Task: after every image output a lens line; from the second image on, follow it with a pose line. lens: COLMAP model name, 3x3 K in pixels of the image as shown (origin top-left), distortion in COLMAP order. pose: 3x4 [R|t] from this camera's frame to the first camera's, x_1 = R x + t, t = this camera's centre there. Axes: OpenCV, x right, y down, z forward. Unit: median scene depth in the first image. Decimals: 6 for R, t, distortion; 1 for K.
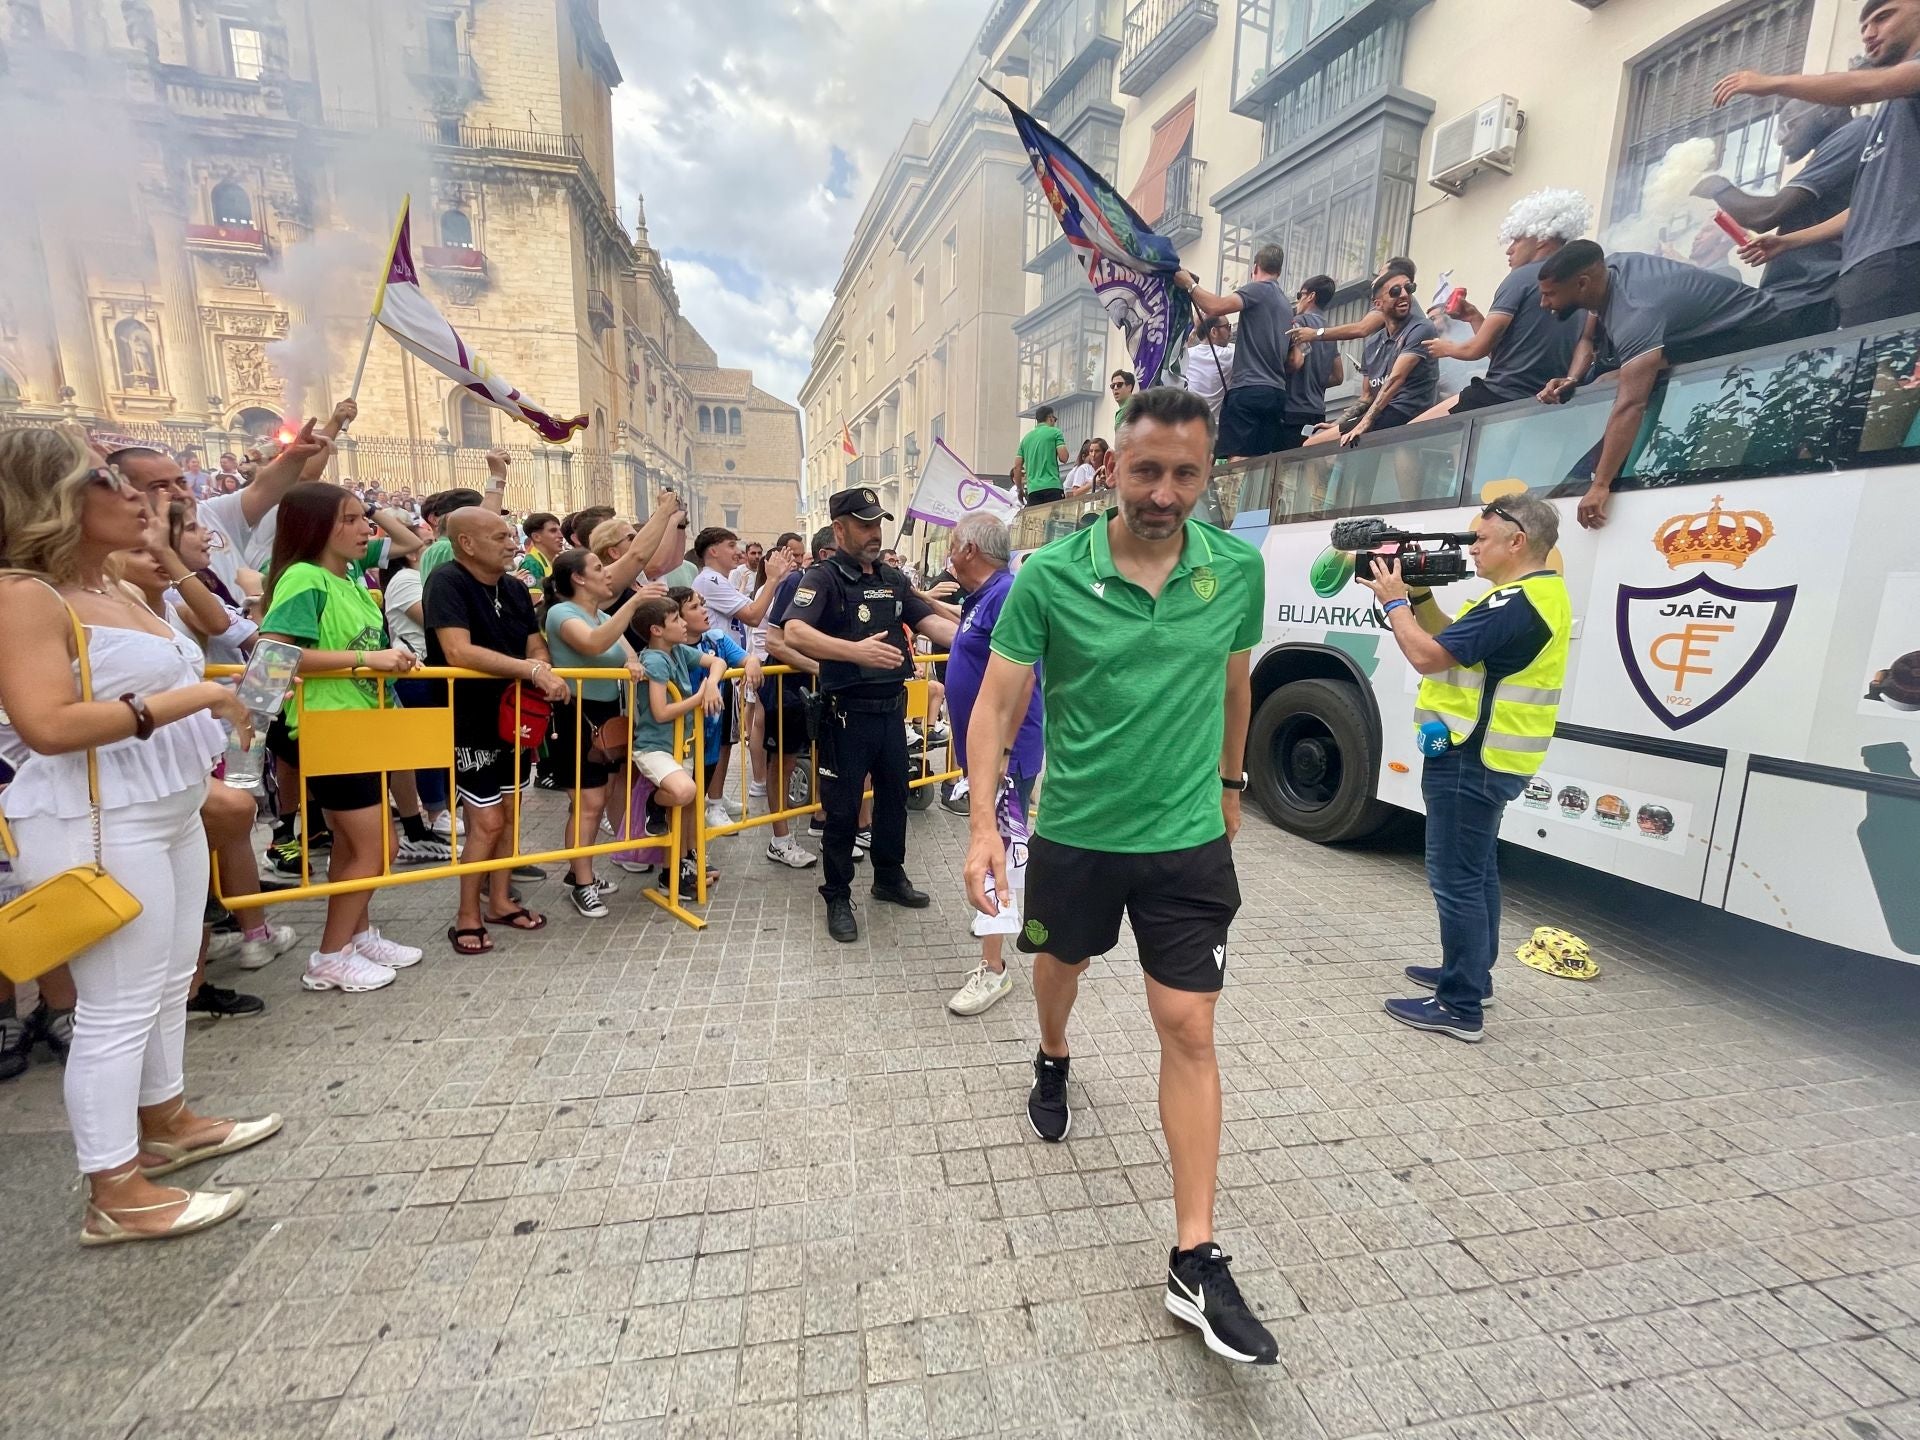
lens RADIAL K [[782.4, 0, 961.9], [0, 782.4, 718.4], [0, 0, 1]] dist [-0.000037, -0.000371]
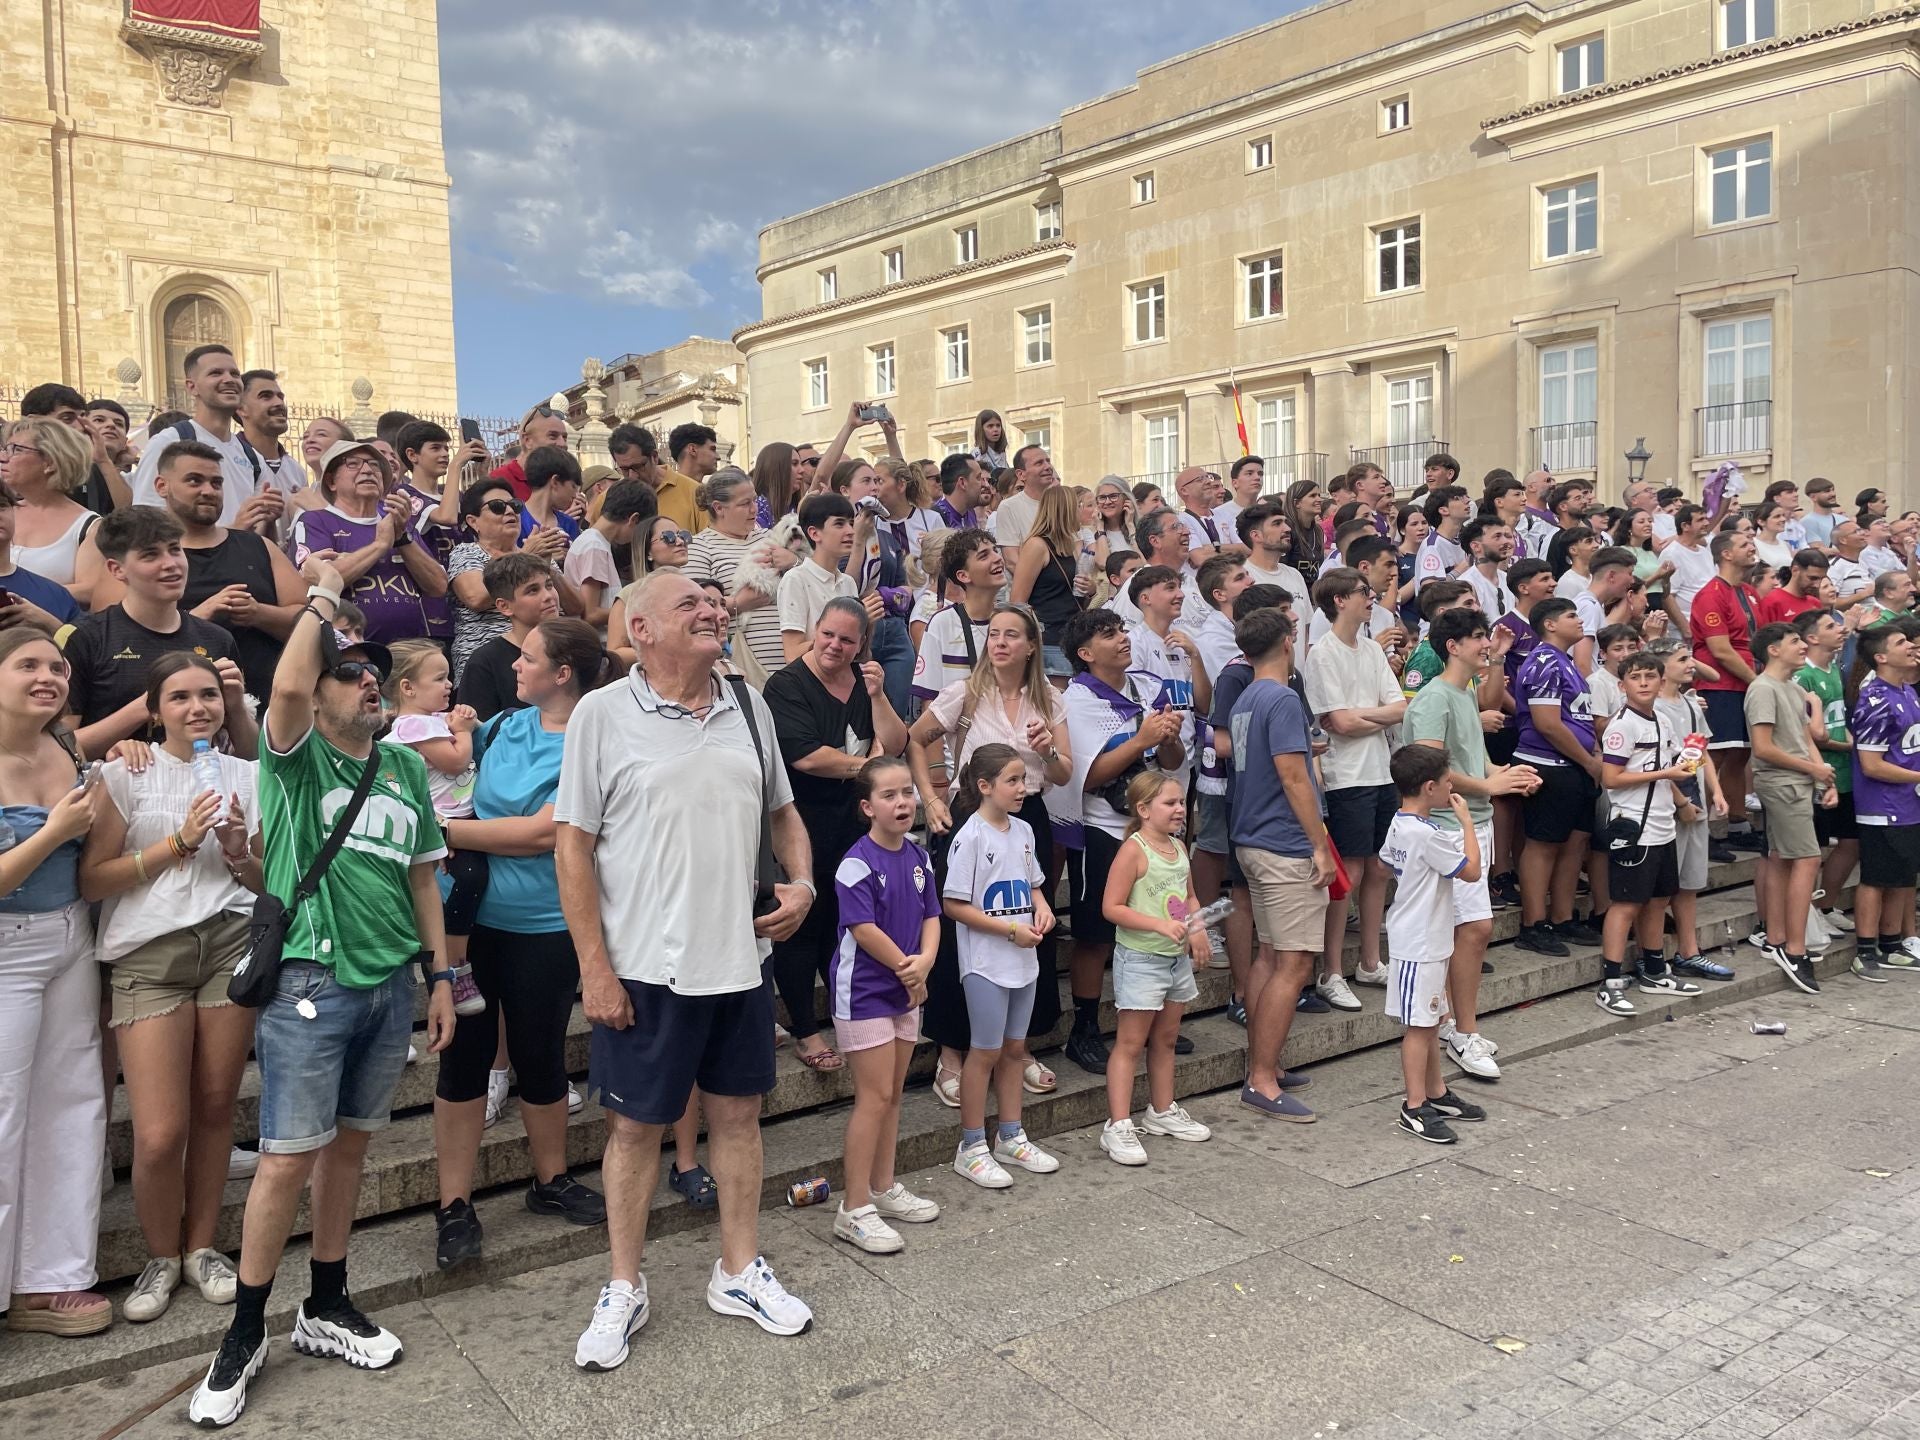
lens RADIAL K [[1445.3, 0, 959.1], [0, 1445.3, 706.2], [0, 0, 1]] dist [0.084254, -0.111649]
pose [[0.898497, -0.072214, 0.432998, -2.847505], [0.124831, 0.987686, -0.094308, -0.272221], [-0.420856, 0.138787, 0.896448, 0.550345]]
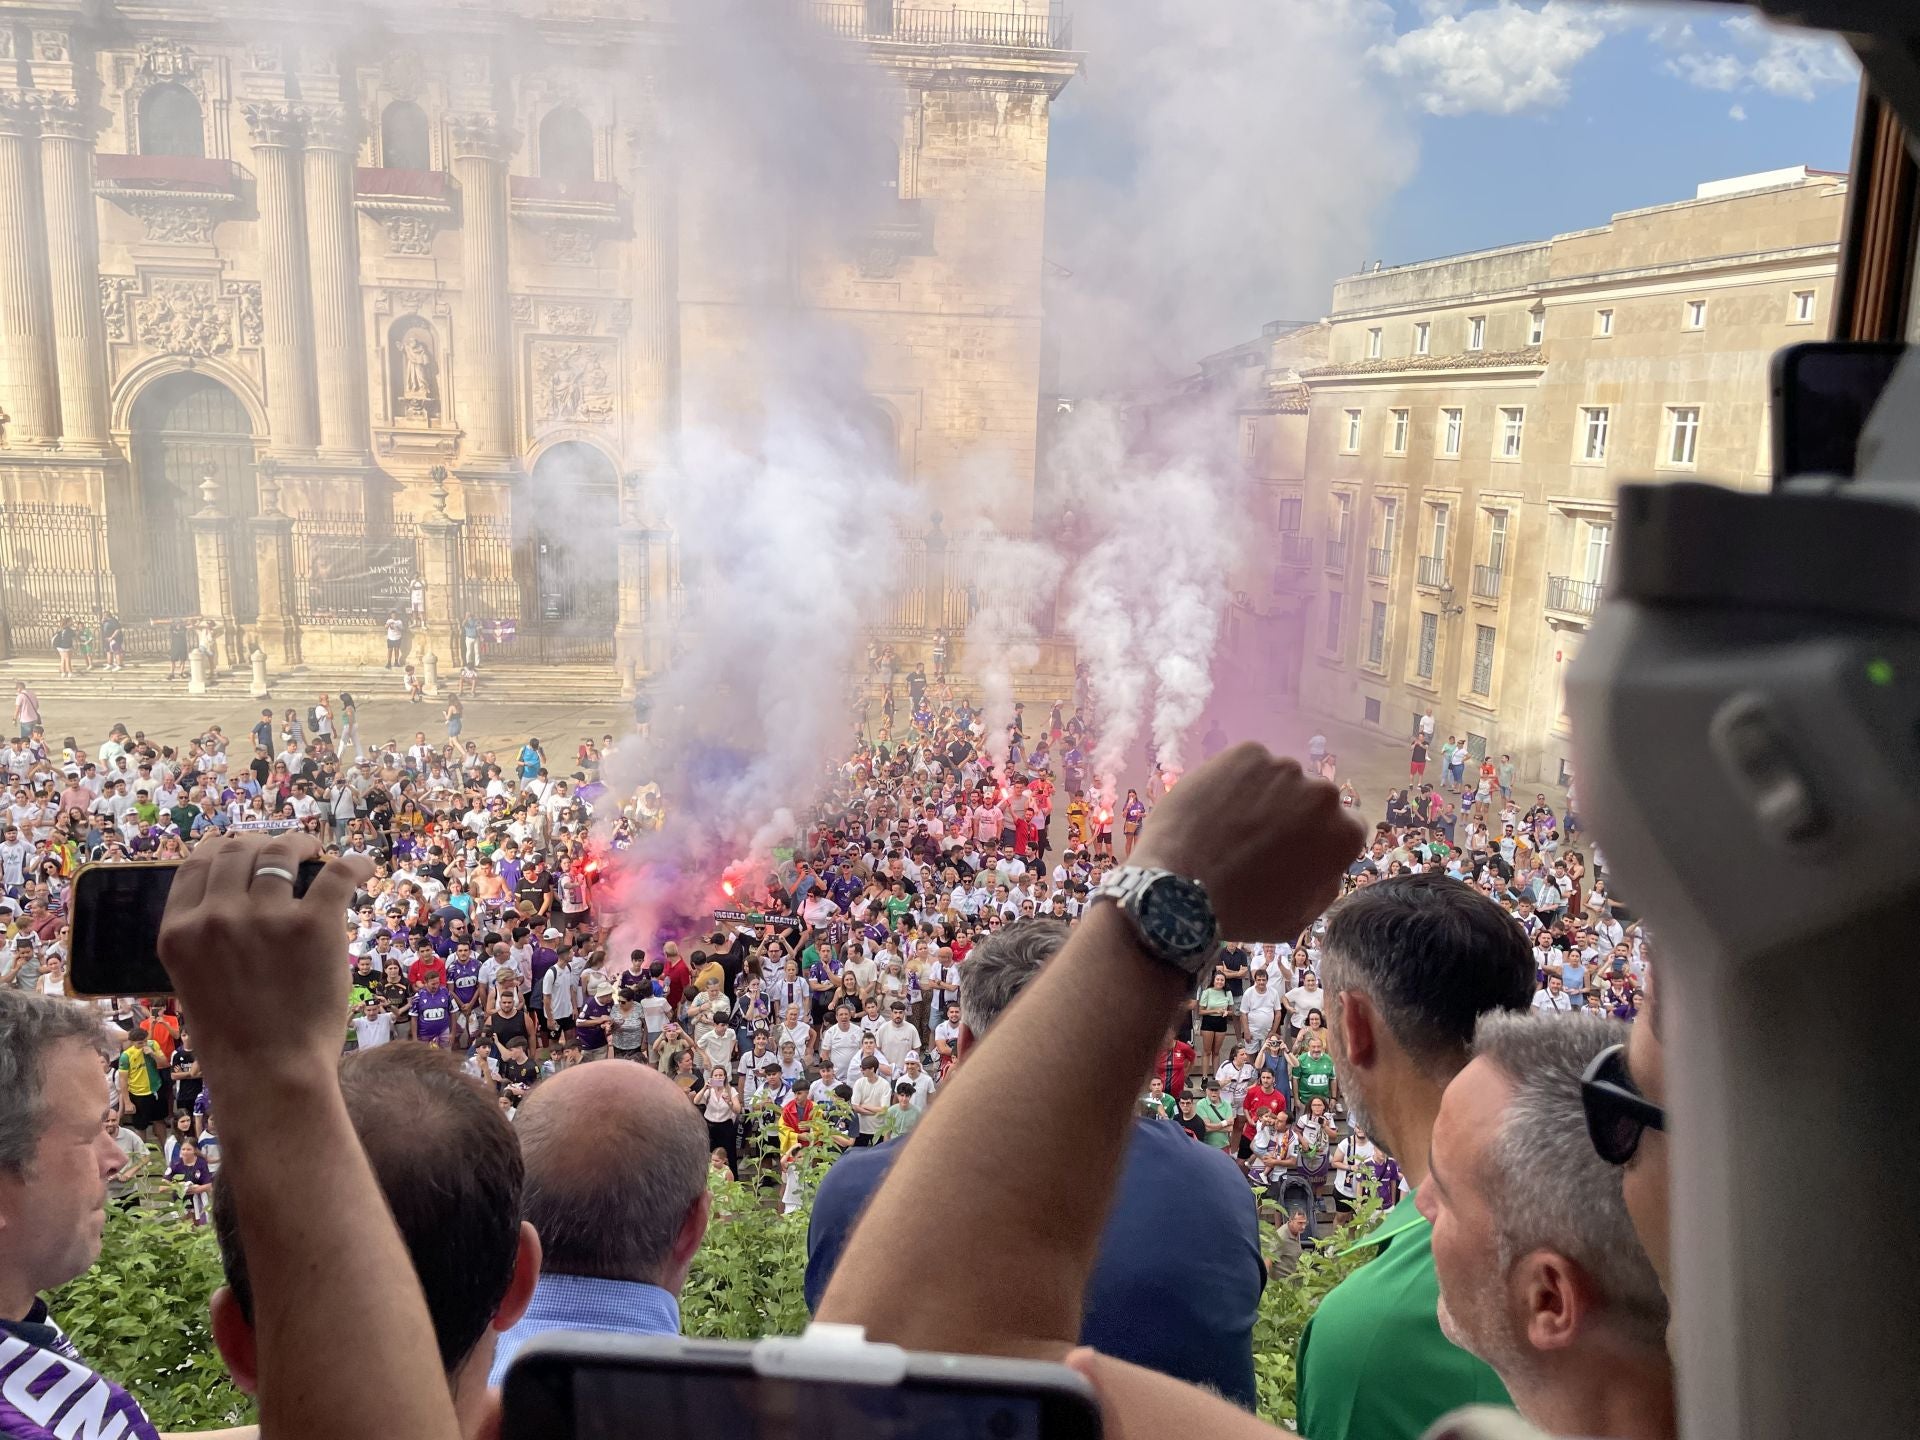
lens RADIAL K [[1445.3, 0, 959.1], [0, 1445.3, 706.2], [0, 0, 1]] dist [0.084254, -0.111649]
pose [[0.997366, 0.017314, -0.070430, -2.160530], [-0.016627, 0.999808, 0.010331, -0.853608], [0.070595, -0.009132, 0.997463, -0.858115]]
